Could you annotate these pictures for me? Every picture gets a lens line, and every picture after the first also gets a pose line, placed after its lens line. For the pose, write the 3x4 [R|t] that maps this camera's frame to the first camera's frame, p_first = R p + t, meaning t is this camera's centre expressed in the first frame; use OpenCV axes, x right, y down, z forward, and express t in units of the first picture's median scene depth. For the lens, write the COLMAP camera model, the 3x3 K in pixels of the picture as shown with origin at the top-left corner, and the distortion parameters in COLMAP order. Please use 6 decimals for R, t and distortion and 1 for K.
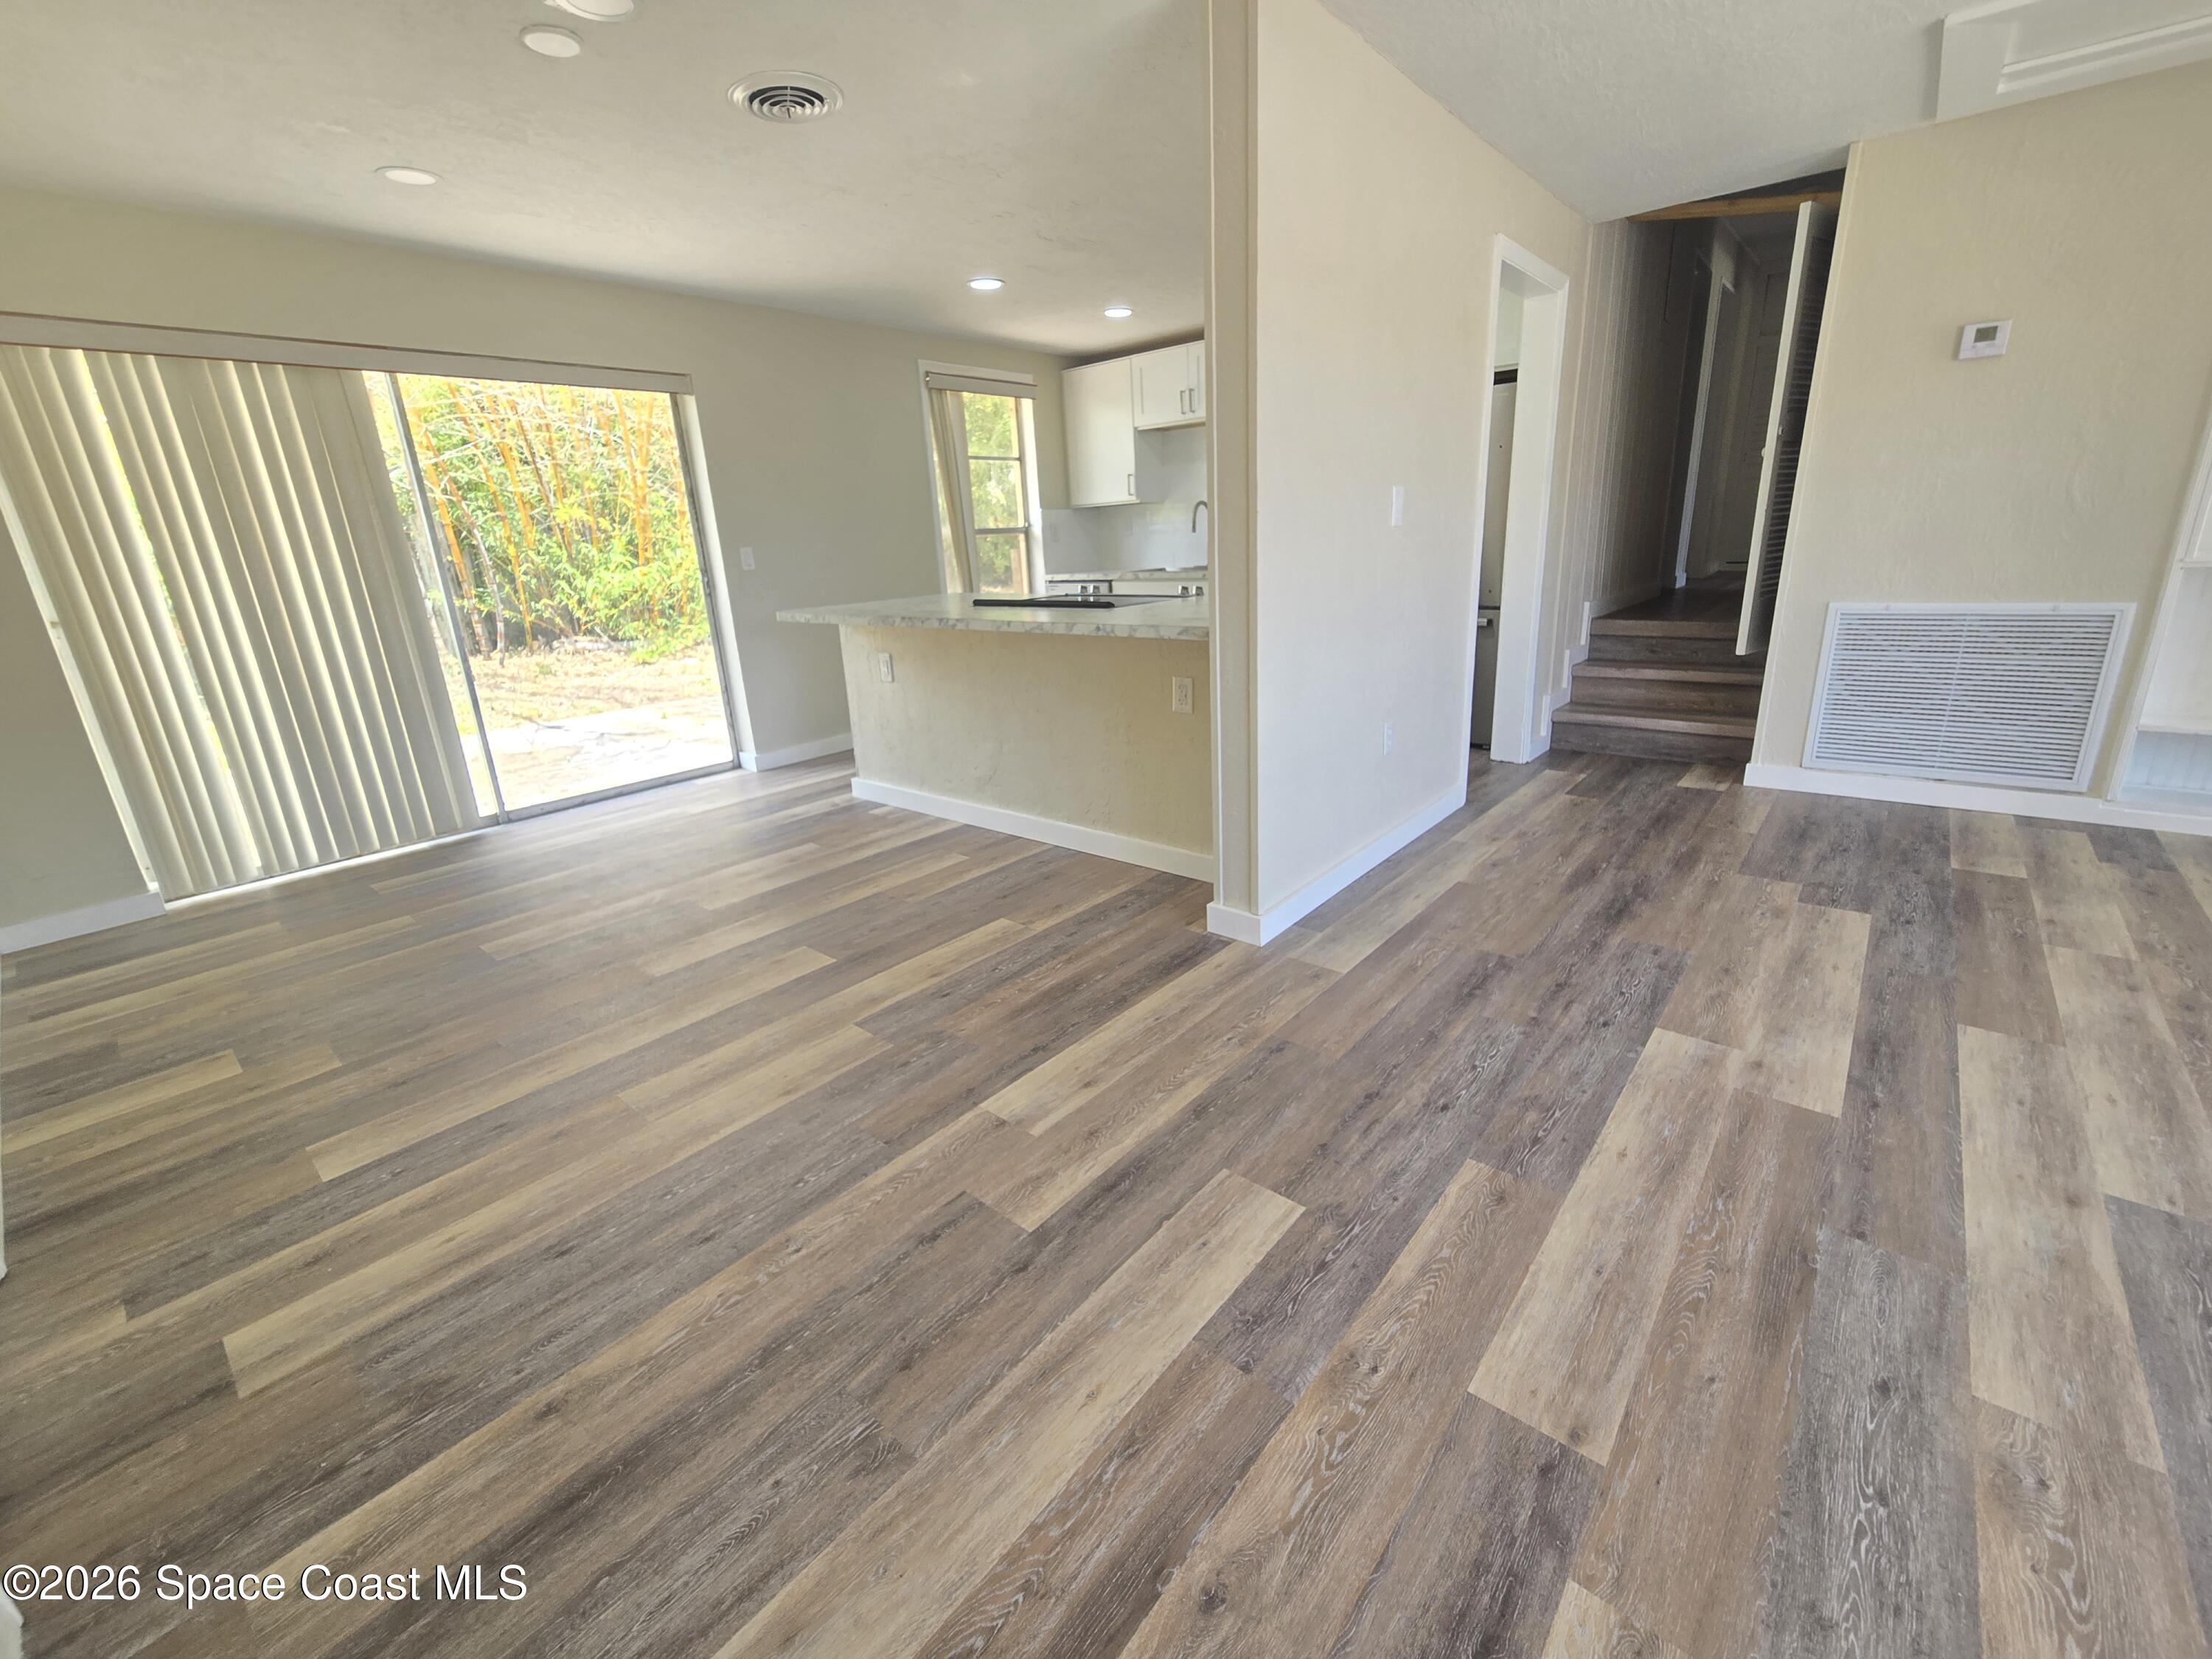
lens RADIAL K [[927.0, 0, 1113.5], [0, 927.0, 826.1], [0, 0, 1]] dist [-0.000533, 0.001058]
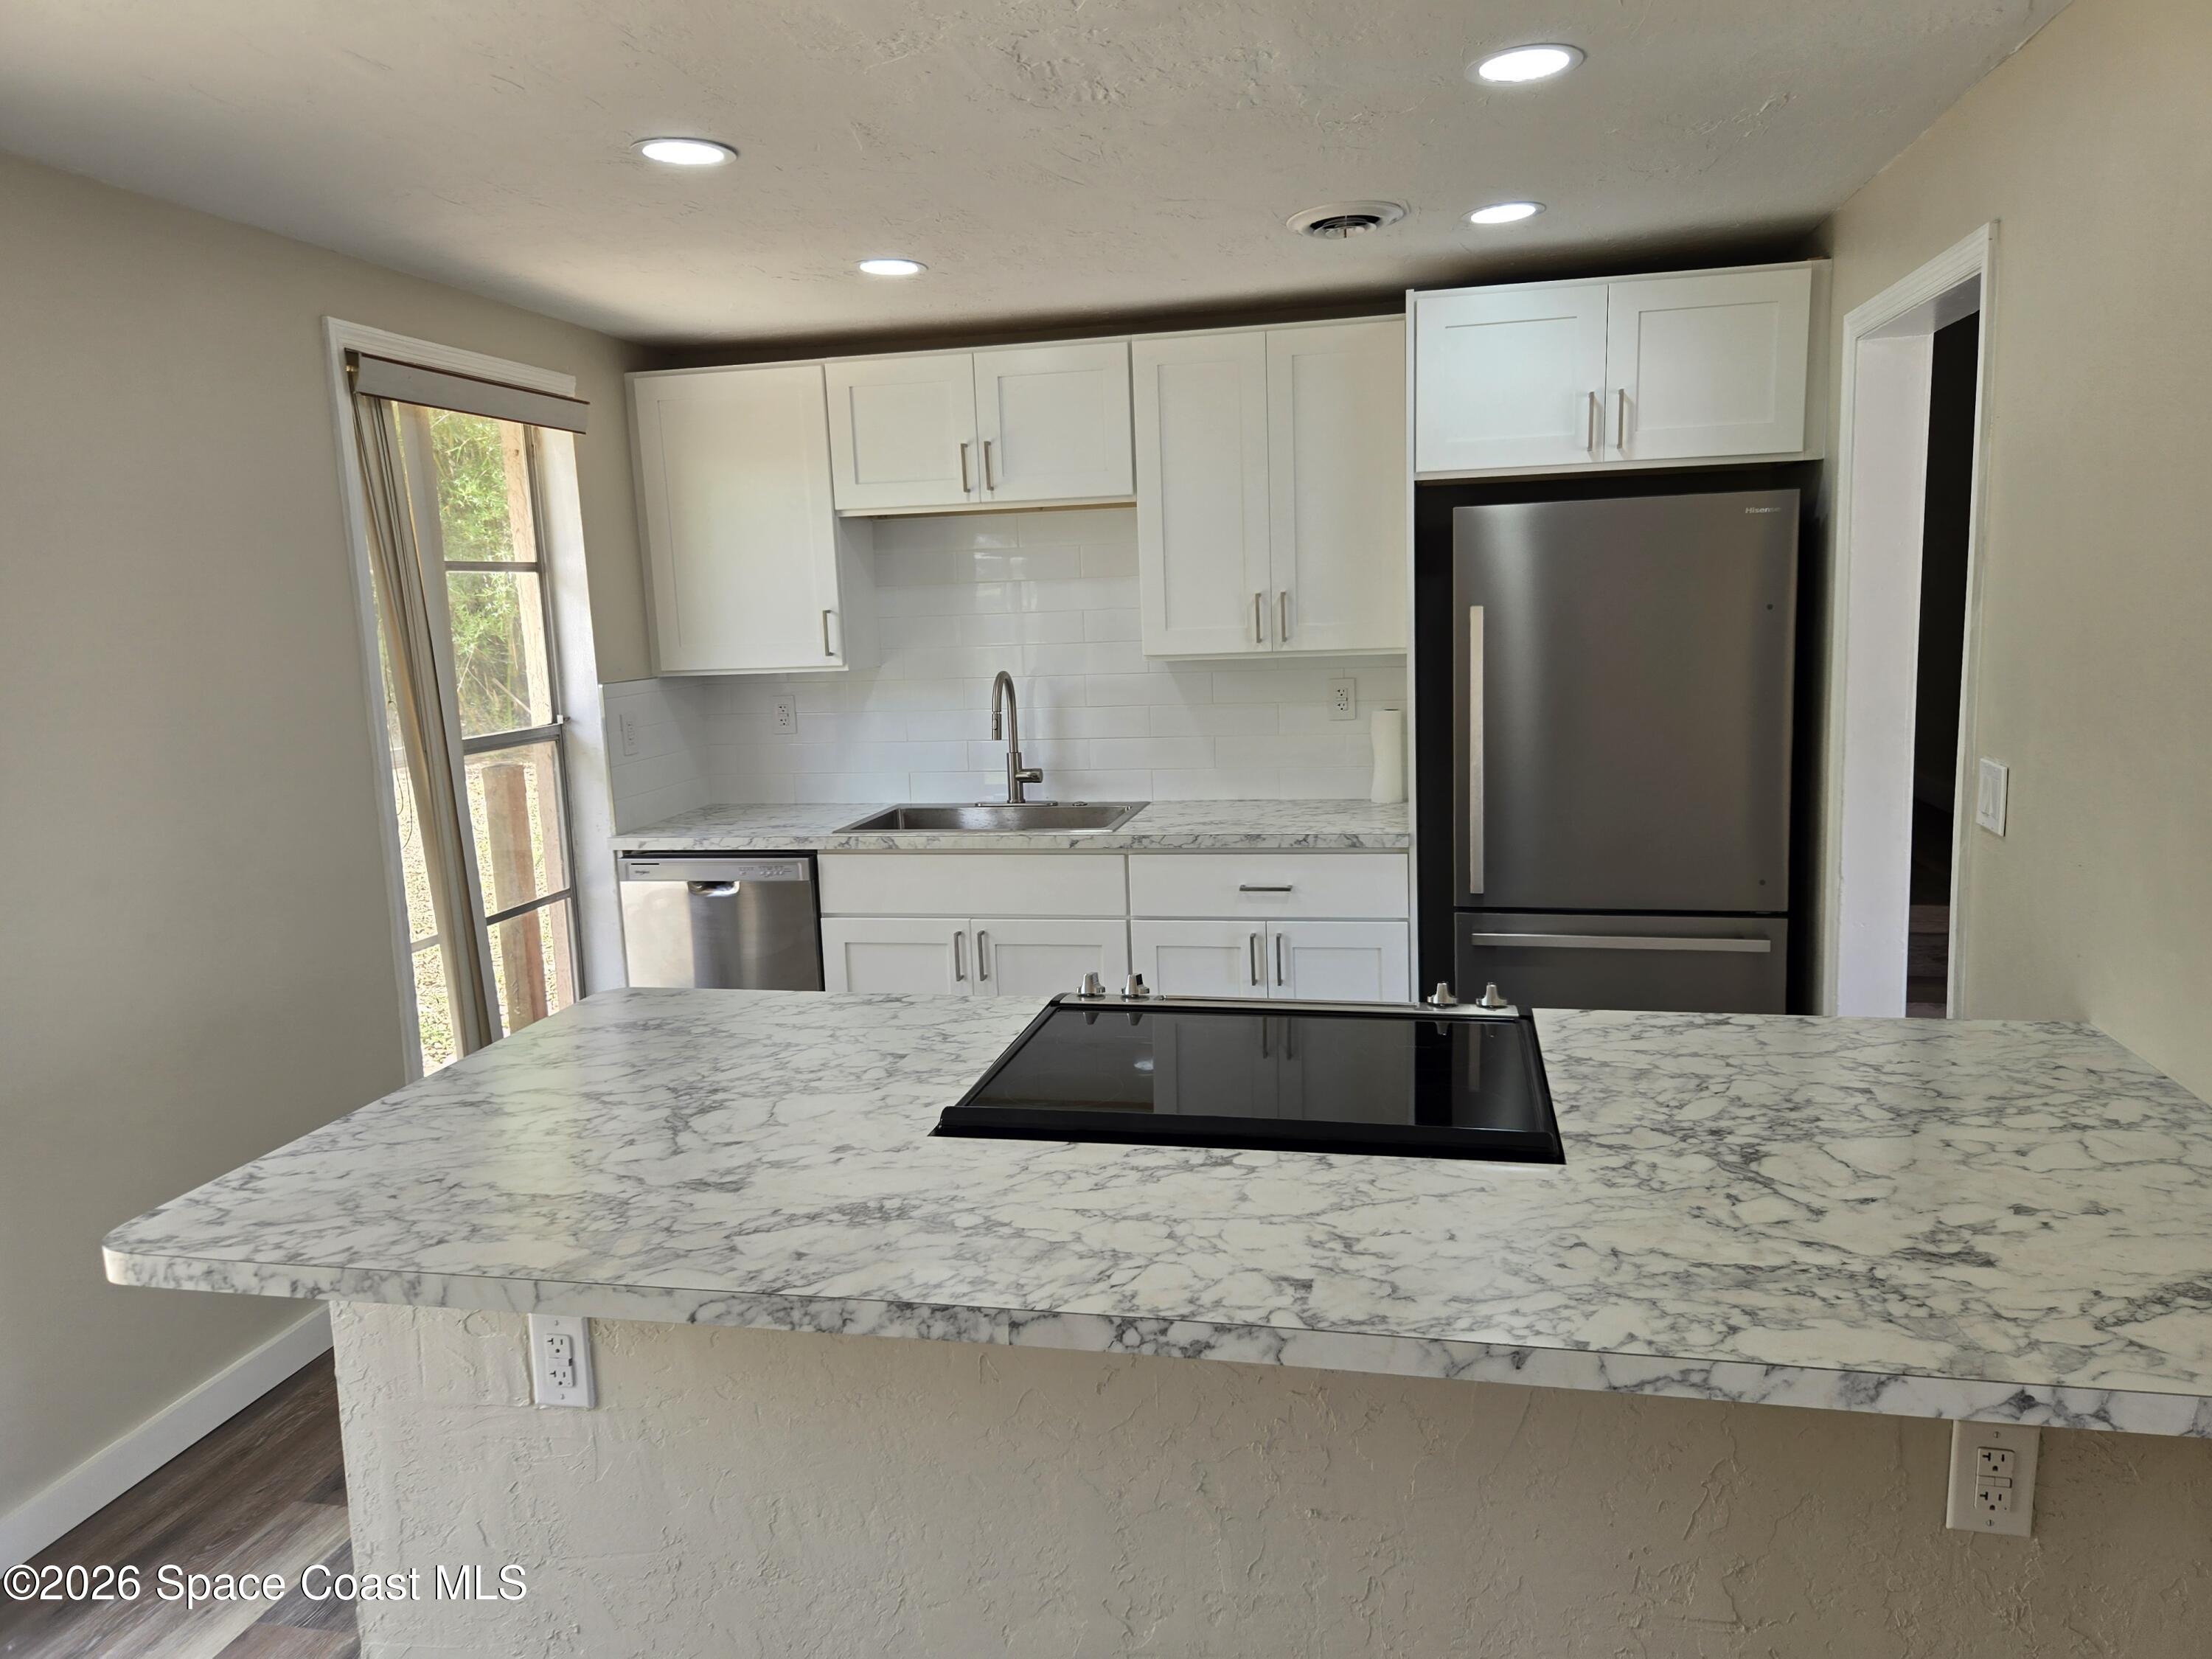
lens RADIAL K [[1510.8, 0, 1124.9], [0, 1510.8, 813.0], [0, 0, 1]] dist [0.054151, -0.031841]
pose [[0.878869, -0.050610, 0.474370, -0.353537], [0.134433, 0.980334, -0.144474, -0.280079], [-0.457729, 0.190745, 0.868389, 0.566319]]
